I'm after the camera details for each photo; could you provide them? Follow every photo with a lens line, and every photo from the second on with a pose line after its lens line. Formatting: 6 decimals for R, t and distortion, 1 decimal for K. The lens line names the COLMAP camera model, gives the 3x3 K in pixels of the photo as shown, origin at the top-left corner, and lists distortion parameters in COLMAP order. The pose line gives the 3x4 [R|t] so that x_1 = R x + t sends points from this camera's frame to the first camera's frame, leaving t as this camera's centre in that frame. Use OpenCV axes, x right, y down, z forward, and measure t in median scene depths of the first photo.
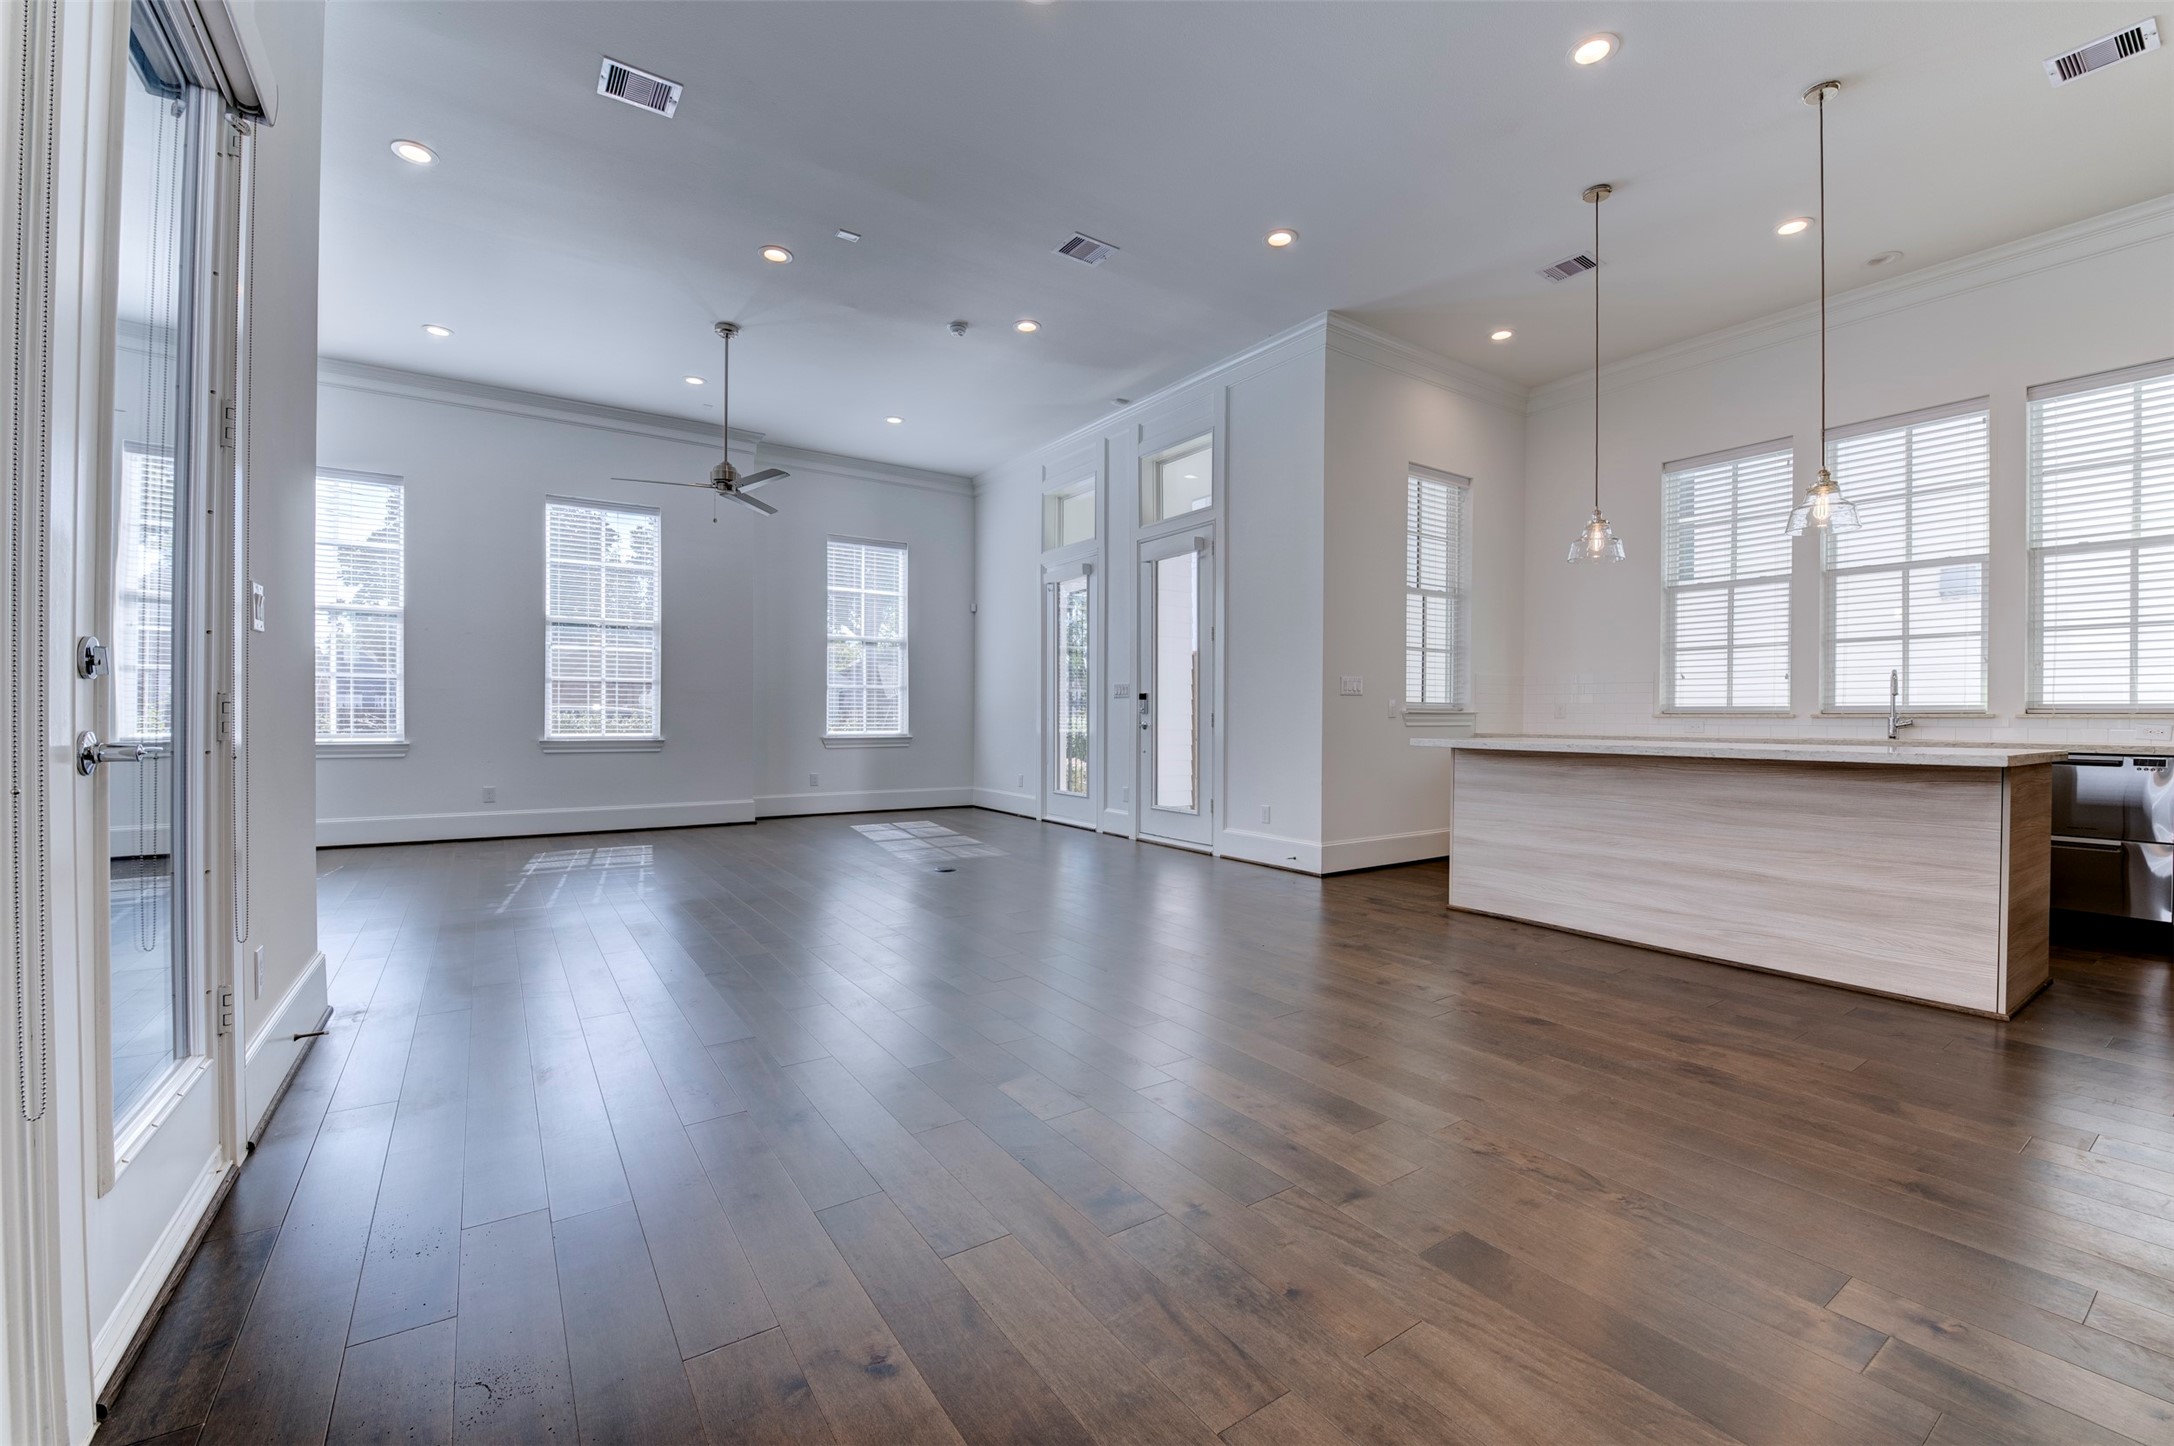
lens RADIAL K [[881.2, 0, 1087.0], [0, 881.2, 723.0], [0, 0, 1]] dist [-0.019603, -0.000123]
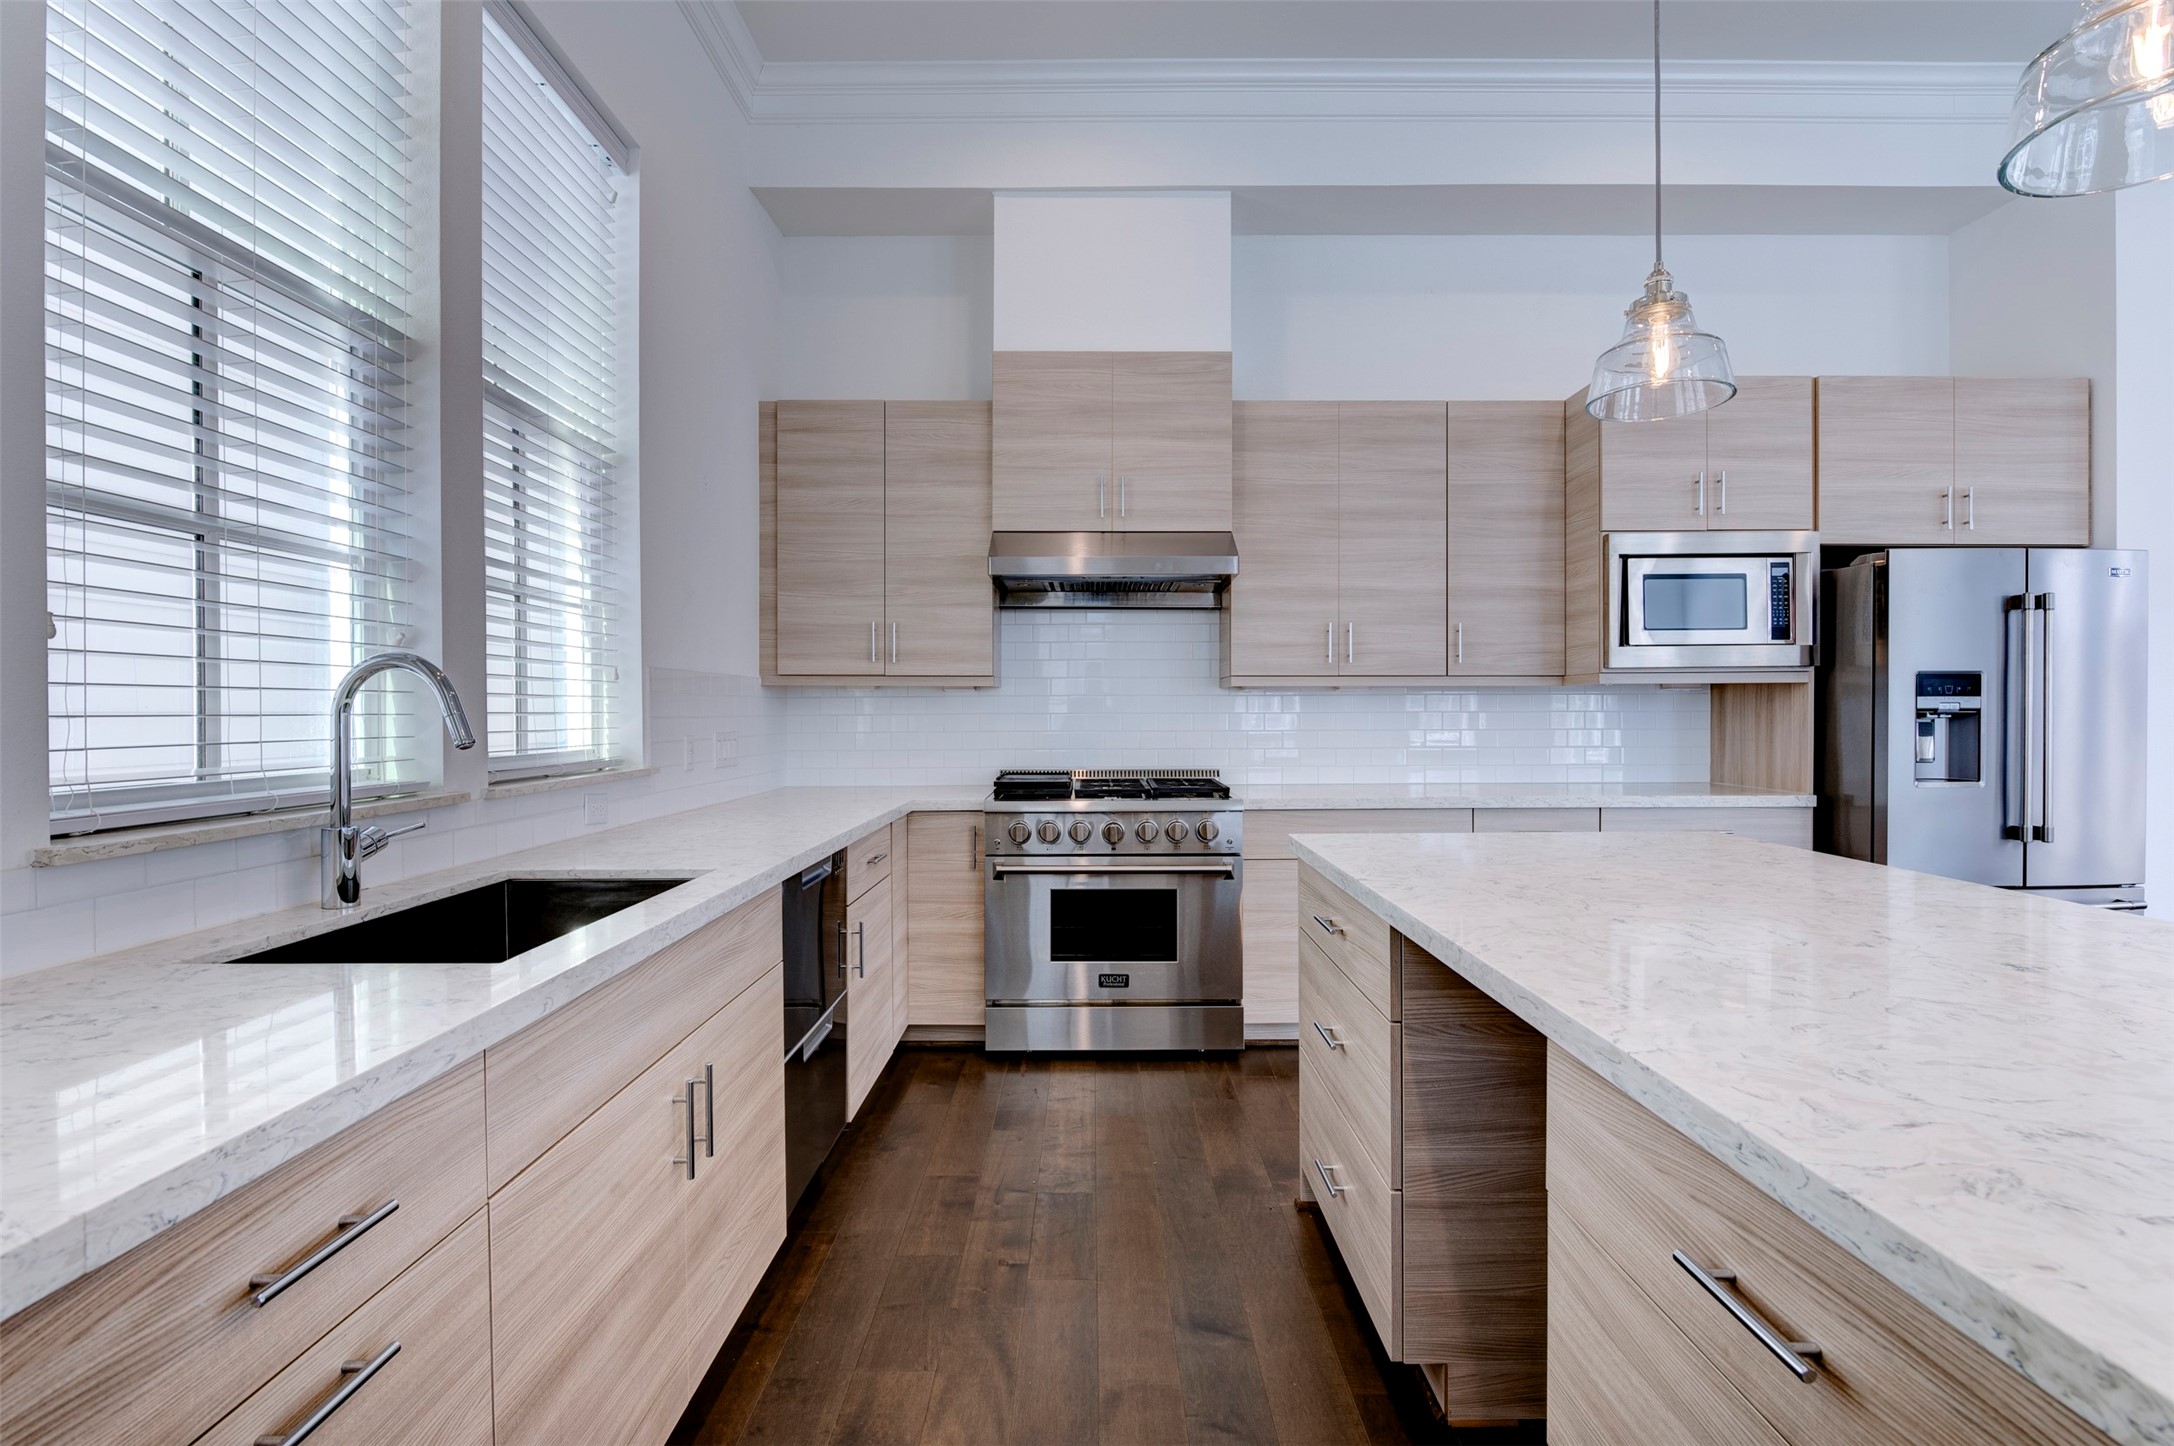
lens RADIAL K [[1021.1, 0, 1087.0], [0, 1021.1, 723.0], [0, 0, 1]] dist [-0.009544, -0.000179]
pose [[-0.826457, -0.008161, 0.562941, 0.543134], [0.003273, 0.999808, 0.019300, -0.042046], [-0.562991, 0.017793, -0.826272, 1.106340]]
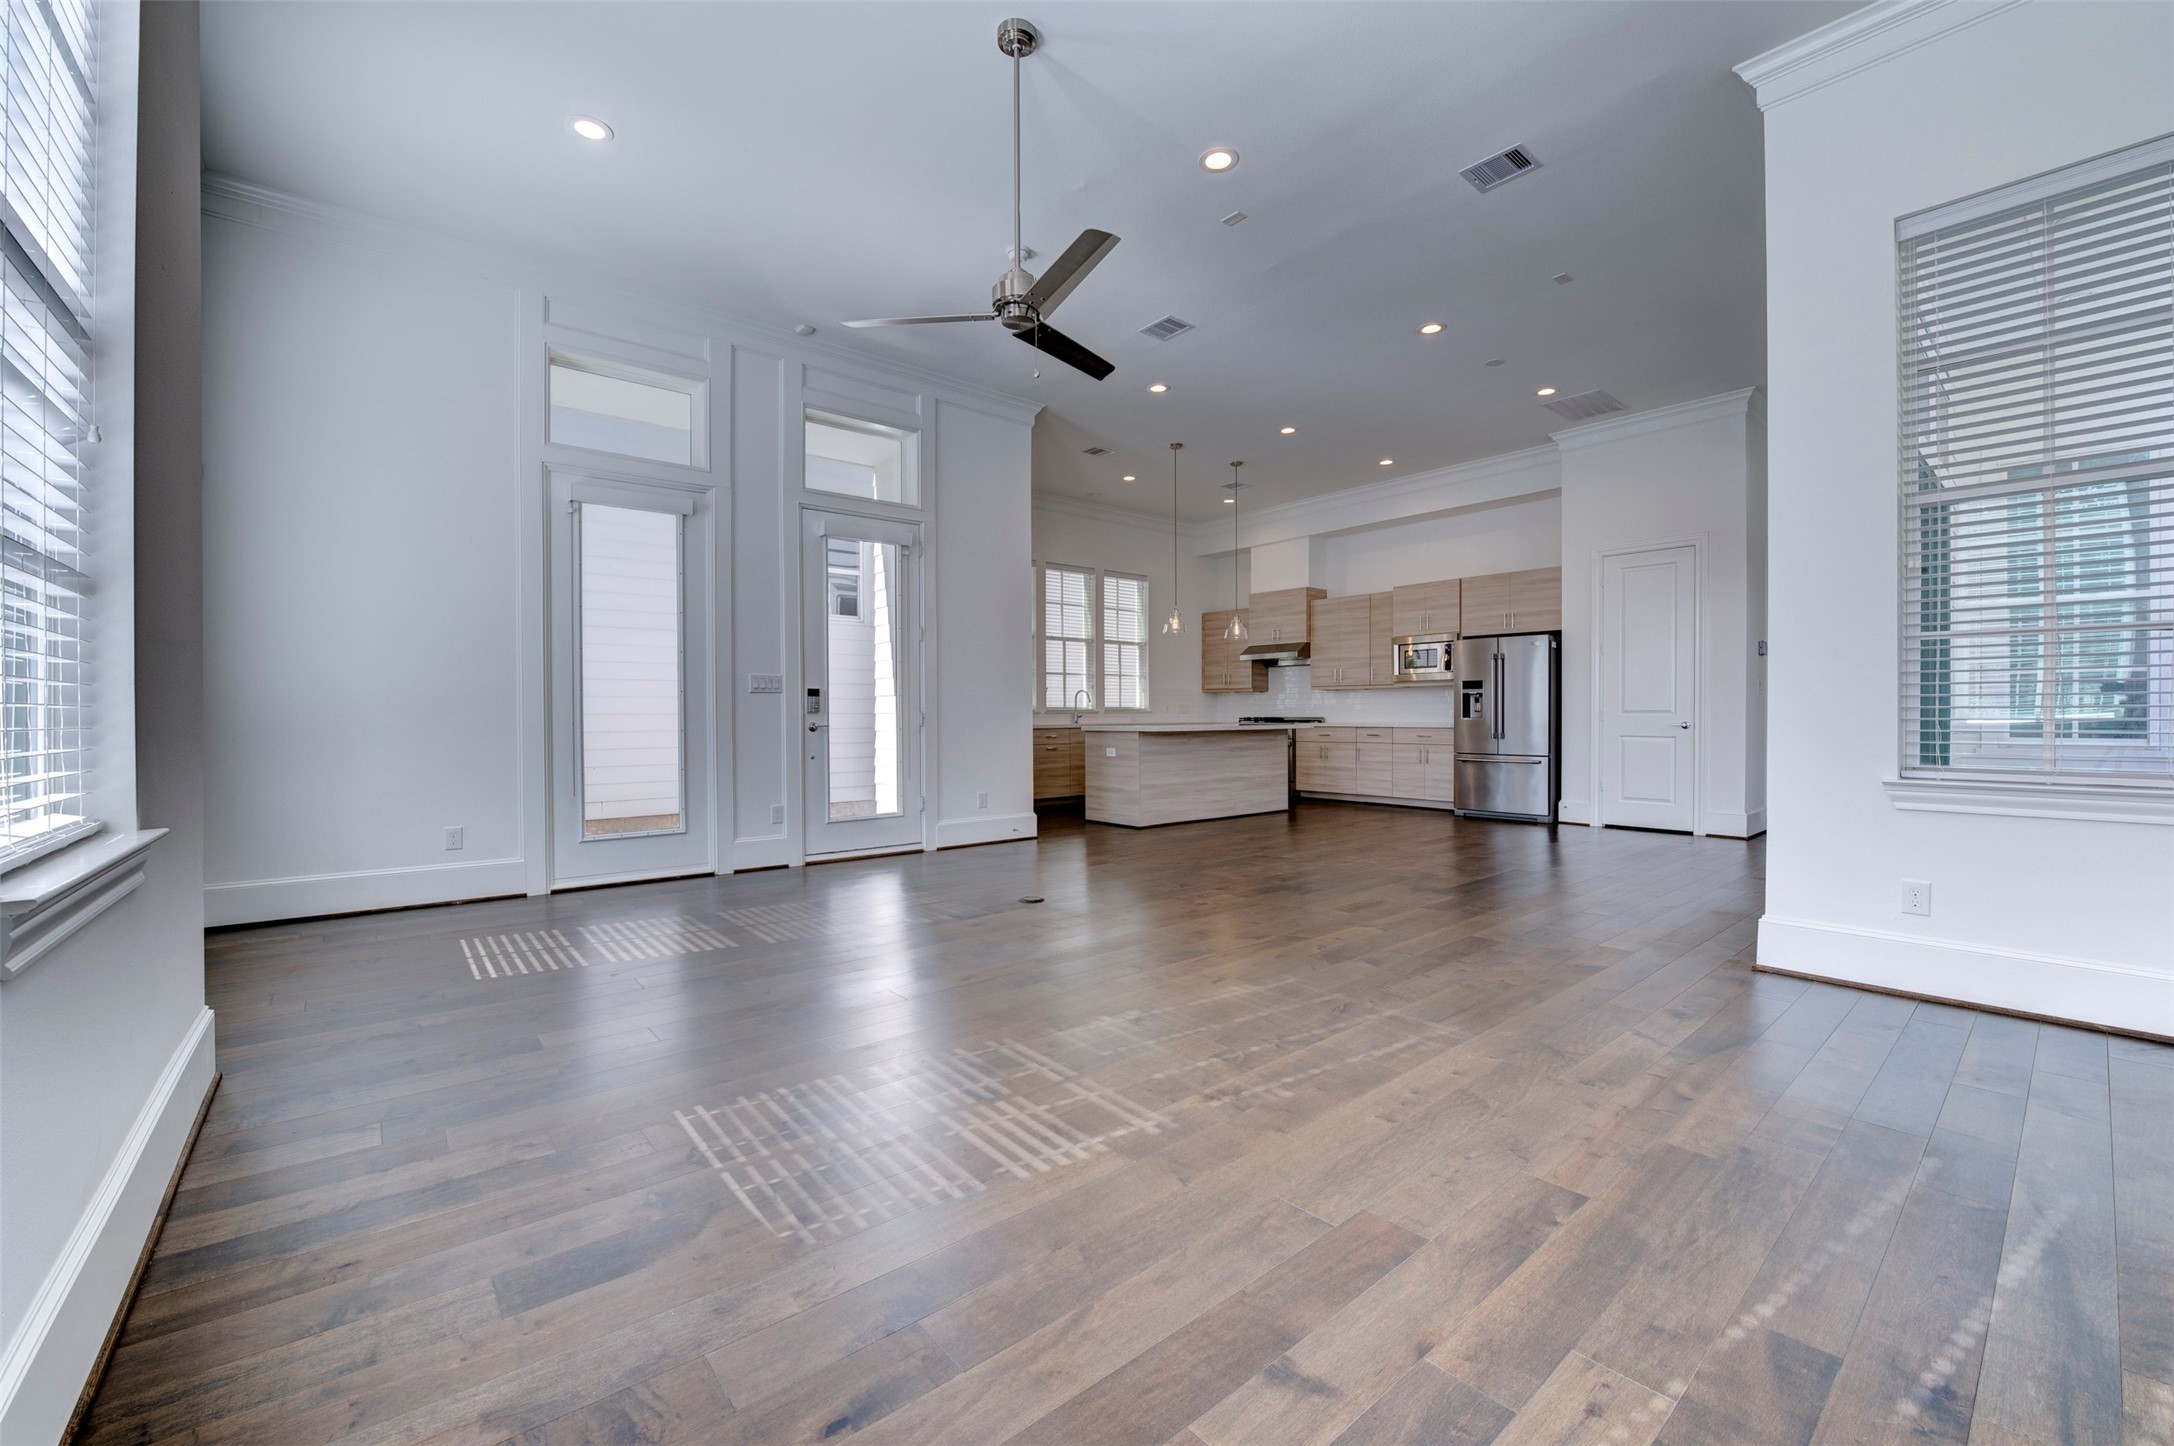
lens RADIAL K [[859.6, 0, 1087.0], [0, 859.6, 723.0], [0, 0, 1]] dist [-0.018167, -0.000185]
pose [[-0.097632, -0.015734, 0.995098, -1.089633], [0.011729, 0.999787, 0.016959, -0.016470], [-0.995153, 0.013328, -0.097427, 1.146949]]
